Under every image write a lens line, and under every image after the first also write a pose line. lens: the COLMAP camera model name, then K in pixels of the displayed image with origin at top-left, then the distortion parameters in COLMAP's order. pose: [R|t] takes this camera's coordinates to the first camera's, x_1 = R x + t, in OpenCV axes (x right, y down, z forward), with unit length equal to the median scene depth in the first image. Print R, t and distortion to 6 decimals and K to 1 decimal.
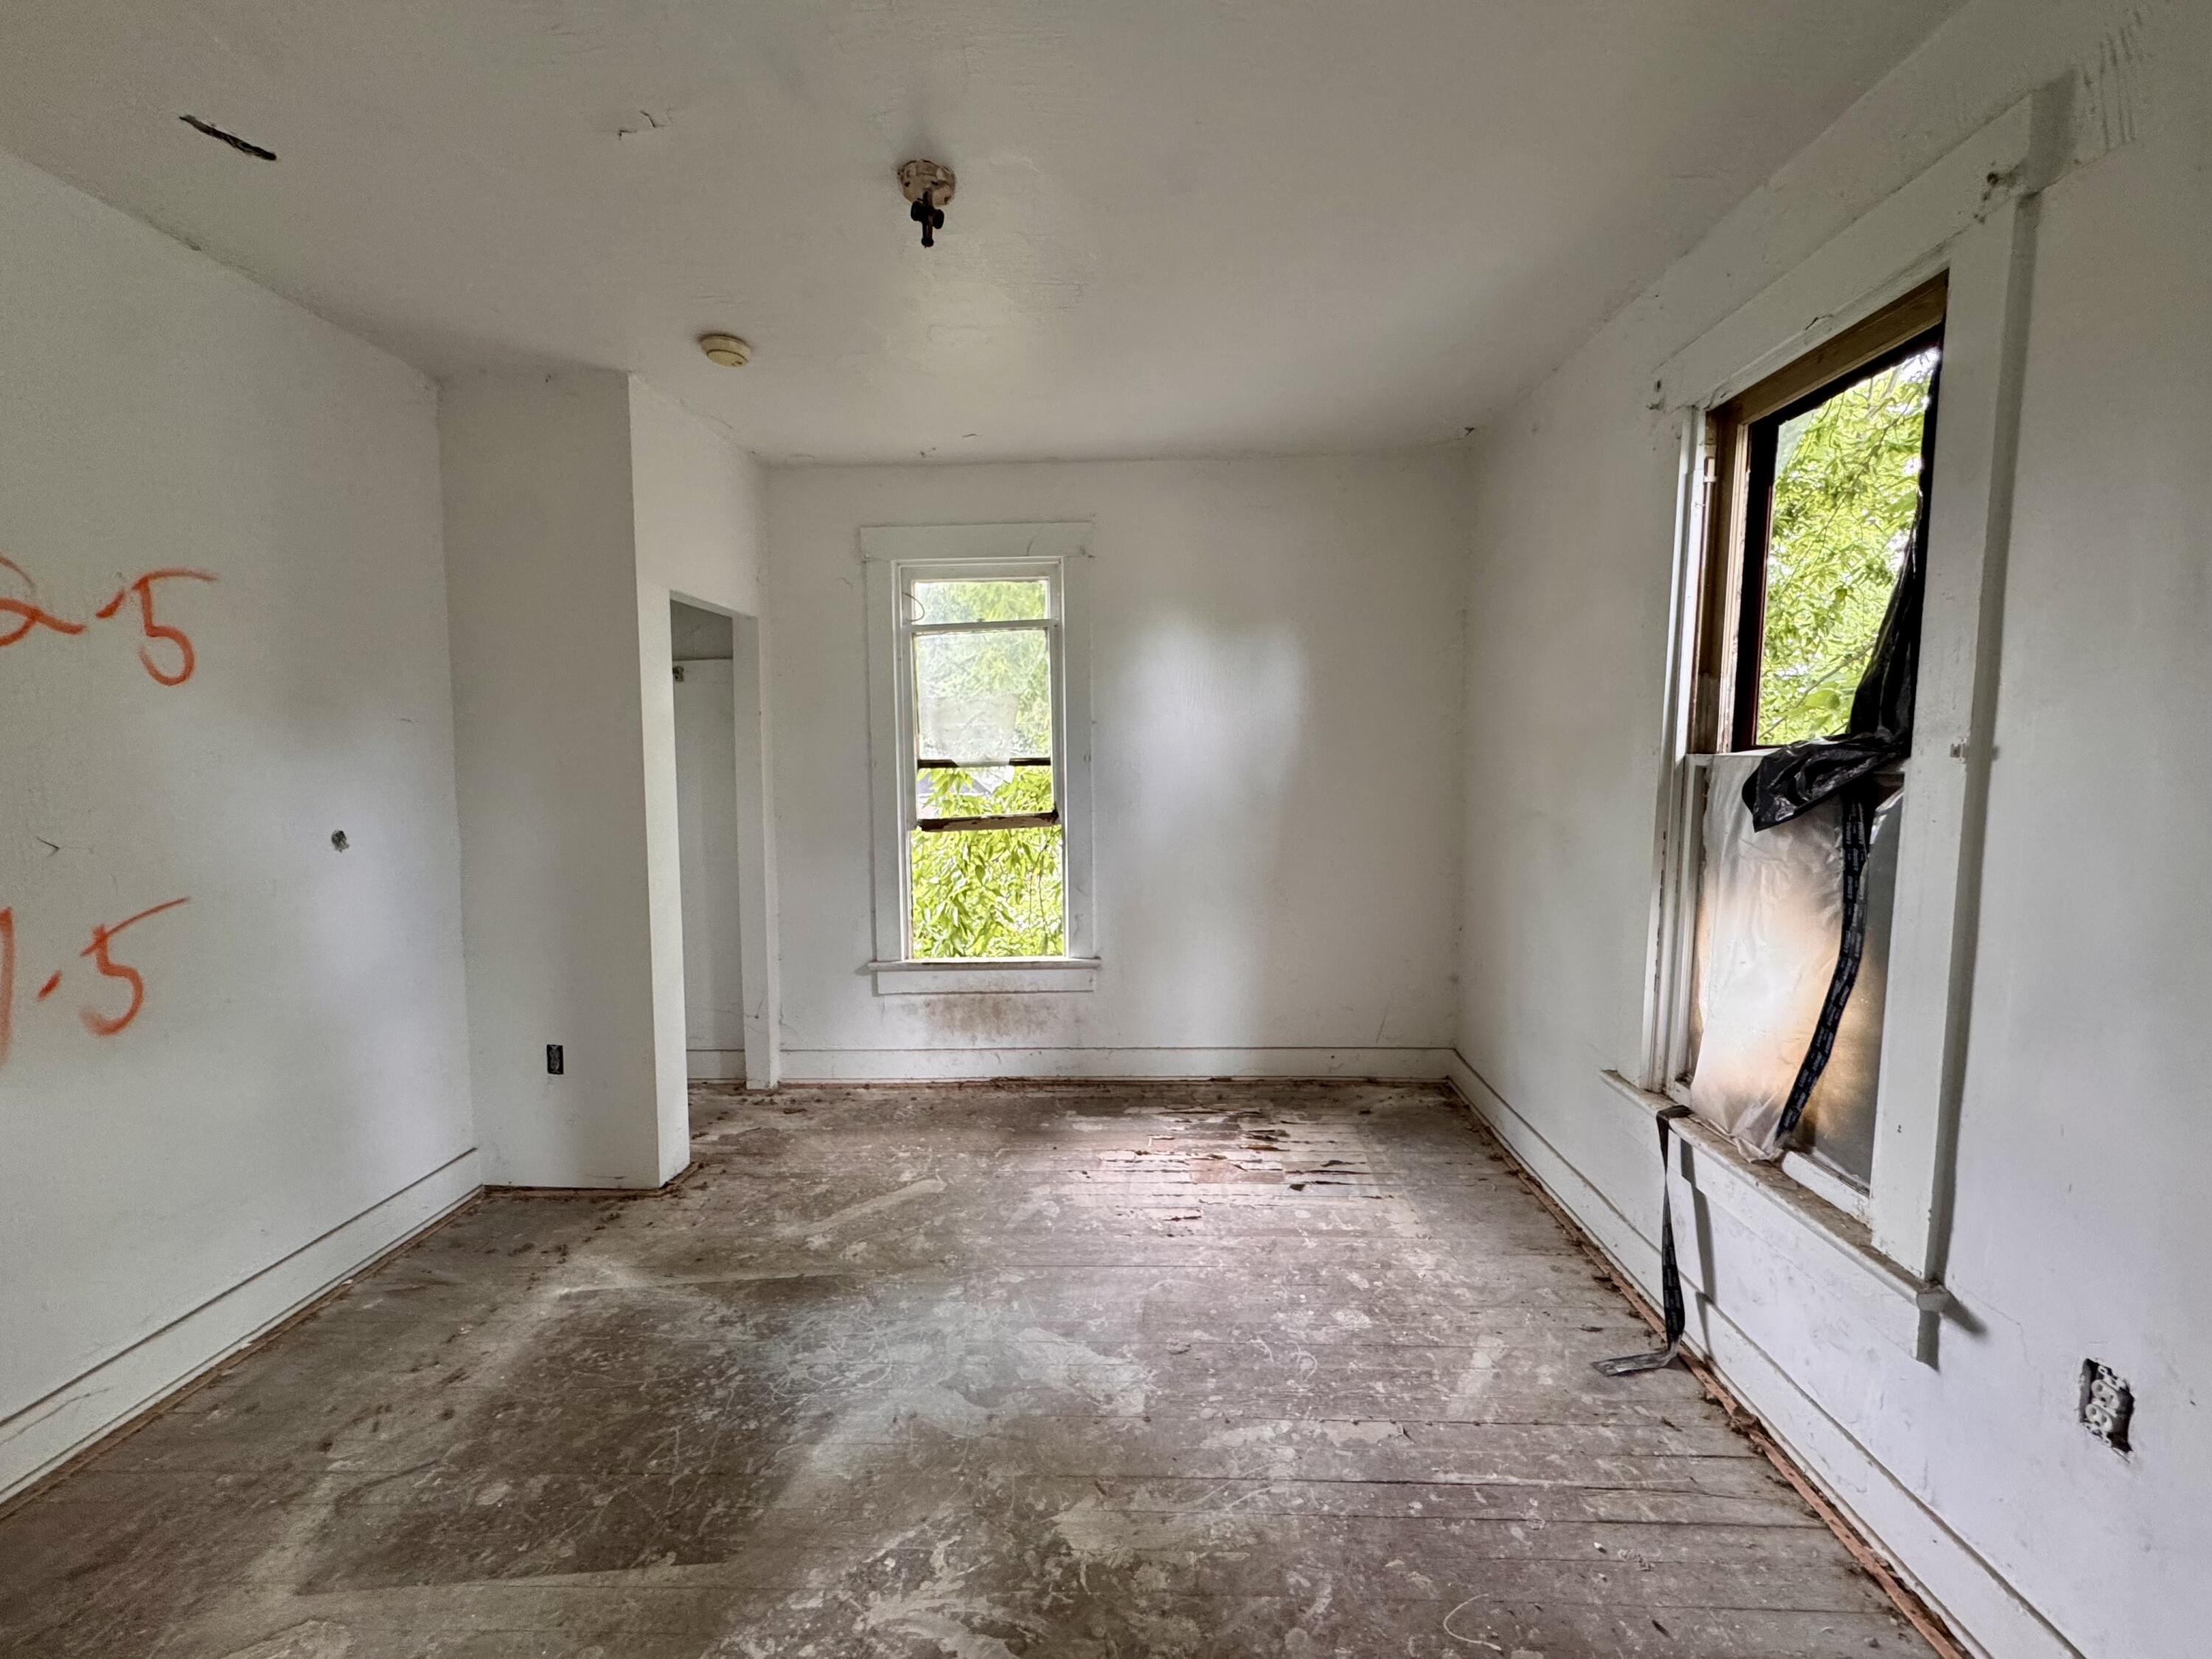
lens RADIAL K [[889.1, 0, 1119.1], [0, 889.1, 831.1], [0, 0, 1]] dist [-0.004005, 0.000380]
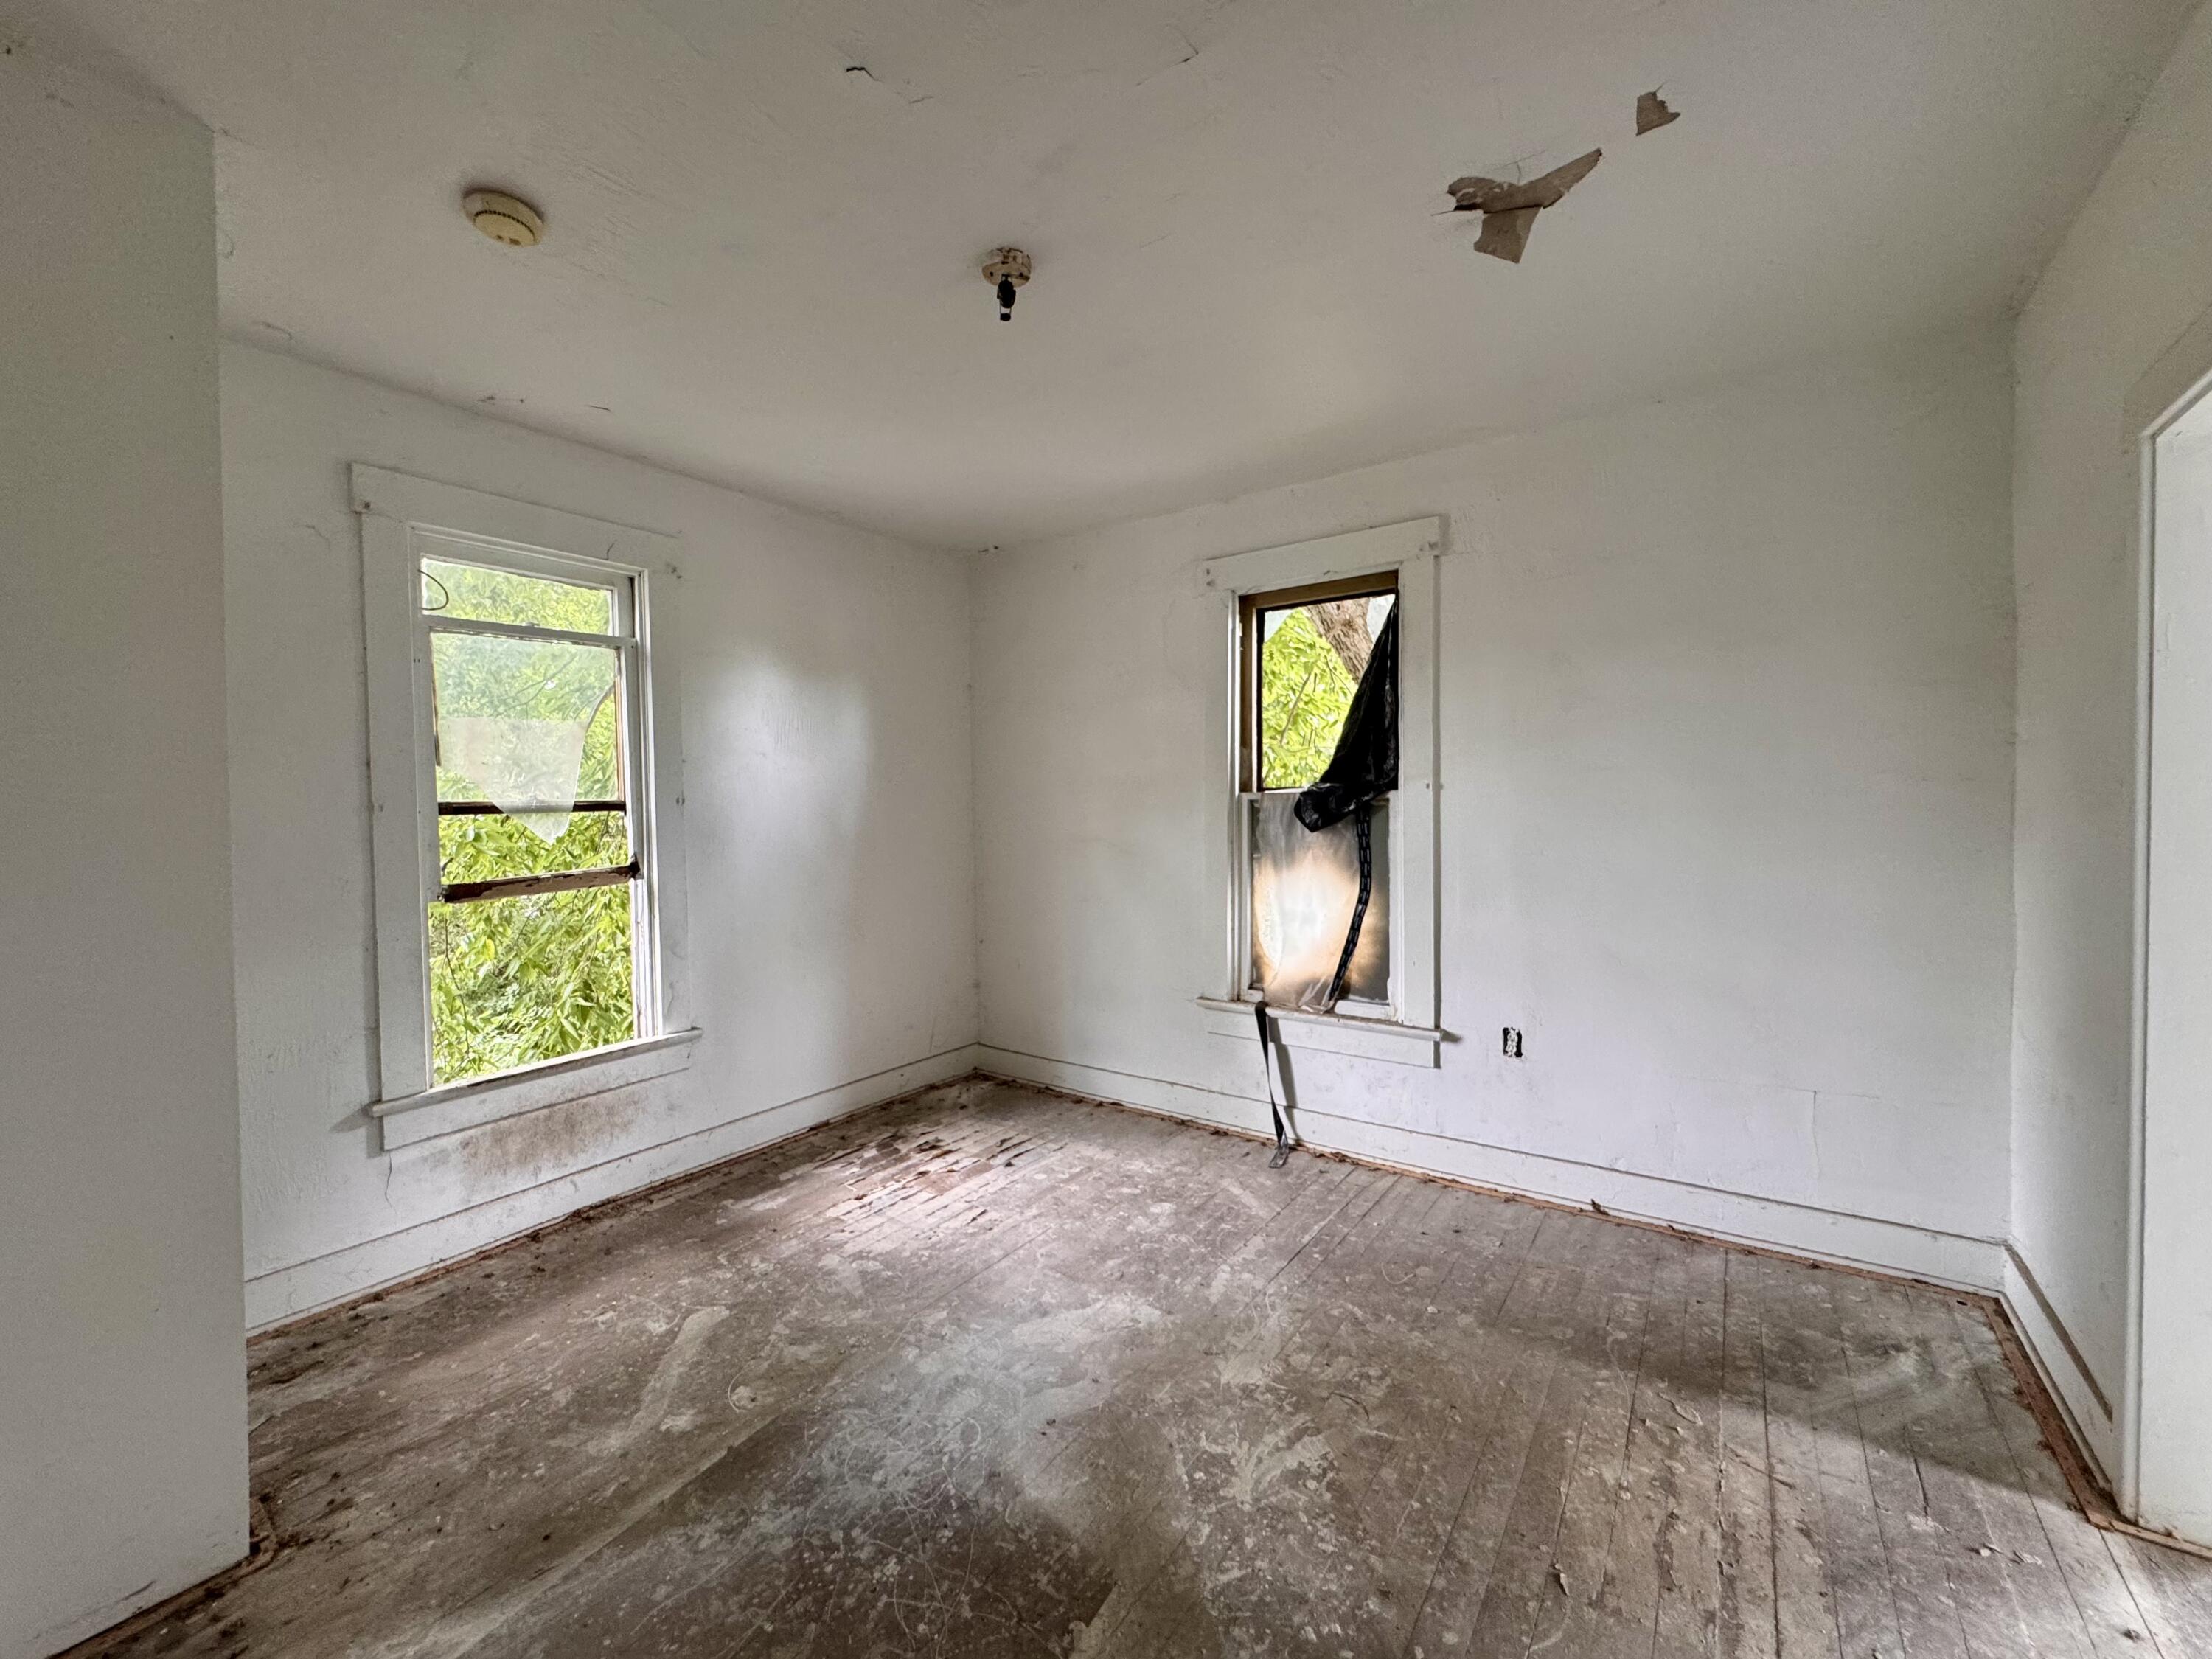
lens RADIAL K [[889.1, 0, 1101.2], [0, 889.1, 833.1], [0, 0, 1]] dist [-0.004005, 0.000380]
pose [[0.554465, -0.022232, 0.831910, -0.727185], [0.082836, 0.996153, -0.028588, 0.012723], [-0.828074, 0.084763, 0.554174, 0.230439]]
